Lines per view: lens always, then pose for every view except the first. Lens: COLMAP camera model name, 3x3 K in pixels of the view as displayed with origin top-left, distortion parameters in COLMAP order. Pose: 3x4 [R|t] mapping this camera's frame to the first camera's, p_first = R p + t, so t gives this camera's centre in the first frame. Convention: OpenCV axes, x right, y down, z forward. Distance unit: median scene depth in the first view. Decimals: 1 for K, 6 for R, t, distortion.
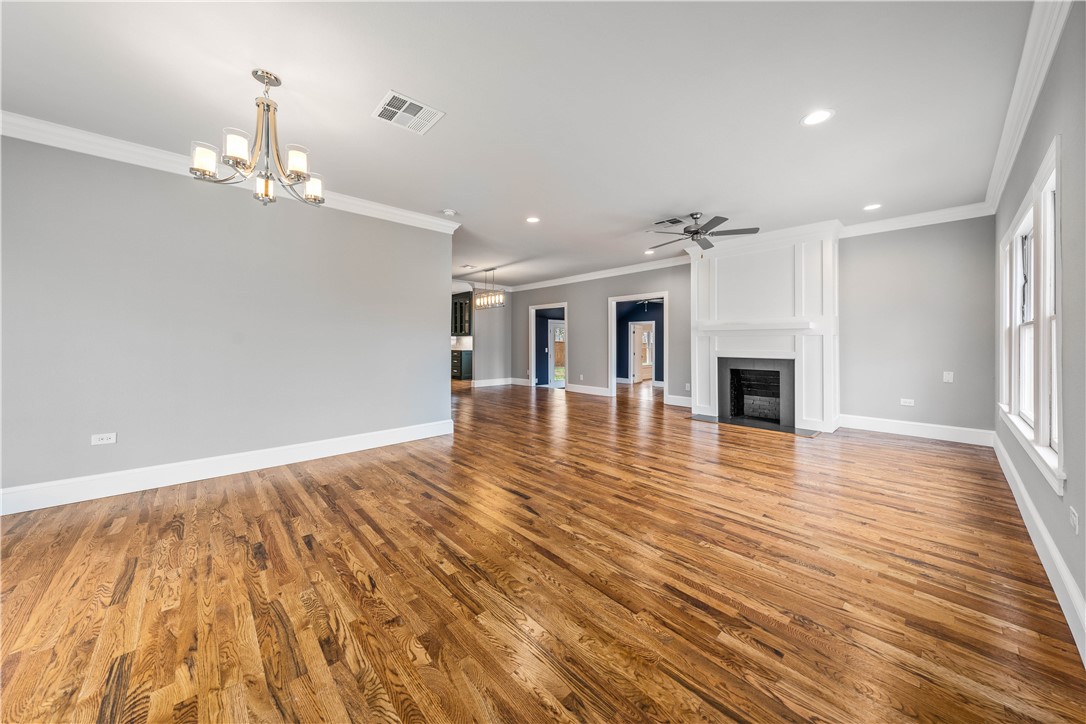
lens RADIAL K [[371.1, 0, 541.6], [0, 371.1, 344.9], [0, 0, 1]] dist [-0.004470, 0.000361]
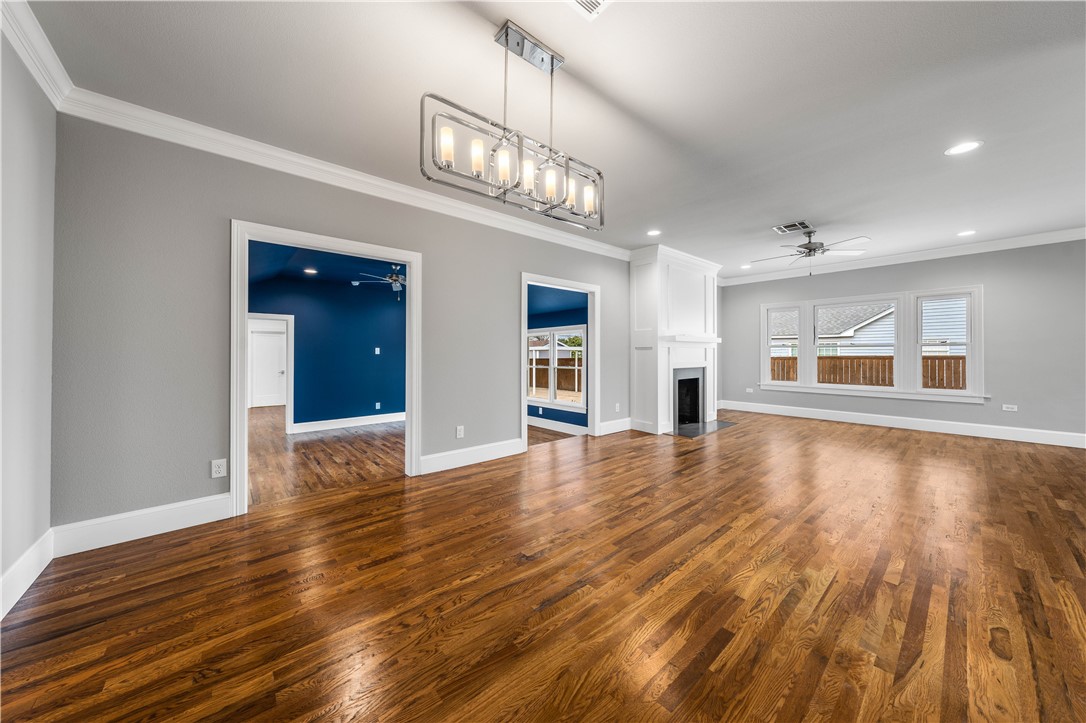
lens RADIAL K [[371.1, 0, 541.8], [0, 371.1, 349.1], [0, 0, 1]] dist [-0.004470, 0.000361]
pose [[0.026861, 0.015051, 0.999526, -0.835269], [0.008030, 0.999851, -0.015272, -0.010367], [-0.999607, 0.008436, 0.026737, 2.207100]]
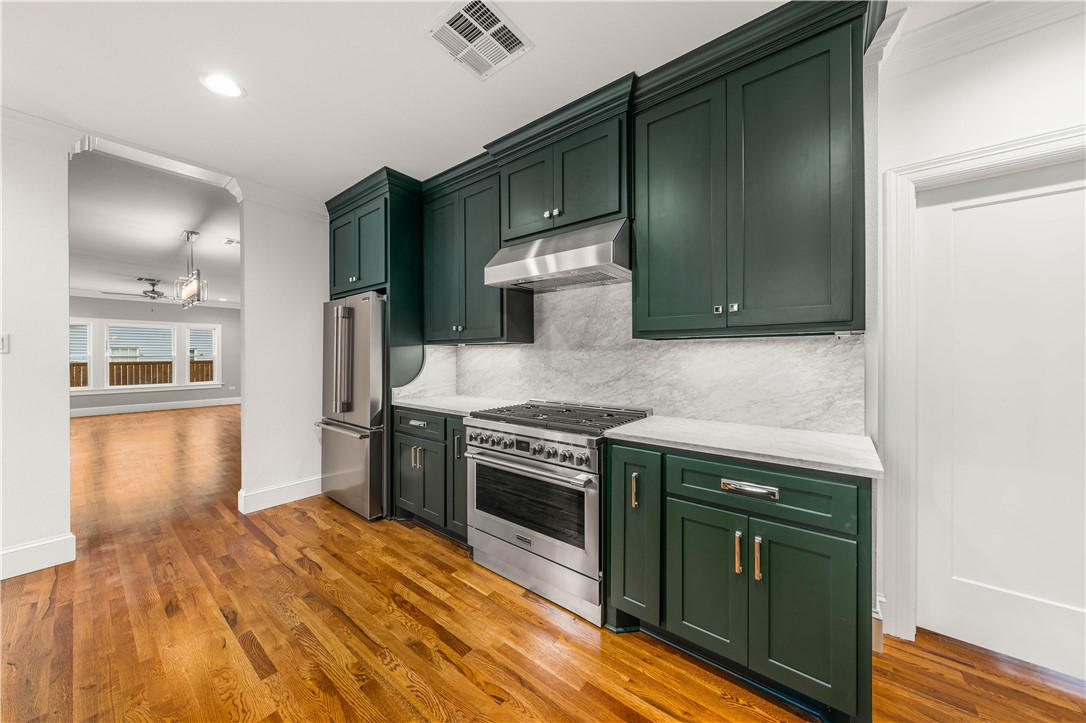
lens RADIAL K [[371.1, 0, 546.5], [0, 371.1, 354.8], [0, 0, 1]] dist [-0.004470, 0.000361]
pose [[-0.986730, 0.007584, -0.162193, -1.293303], [0.006230, 0.999941, 0.008854, -0.054824], [0.162251, 0.007726, -0.986719, 3.653041]]
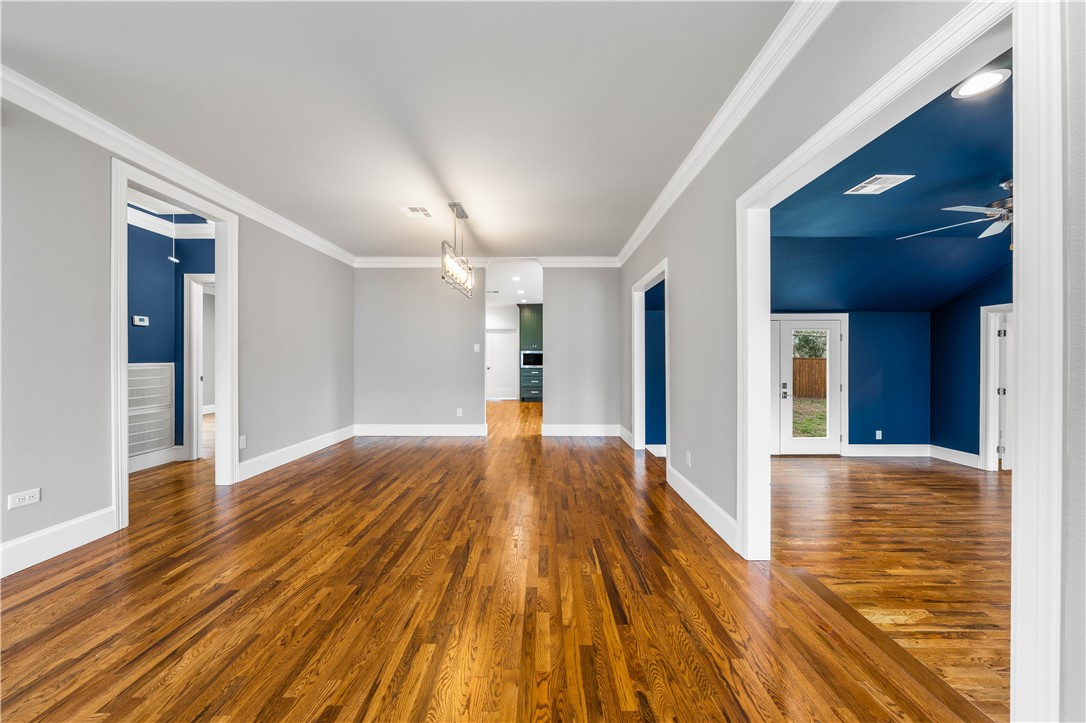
lens RADIAL K [[371.1, 0, 547.9], [0, 371.1, 356.5], [0, 0, 1]] dist [-0.004470, 0.000361]
pose [[0.743416, -0.002559, -0.668824, 0.604440], [-0.006672, 0.999915, -0.011242, -0.010877], [0.668796, 0.012820, 0.743336, 1.608799]]
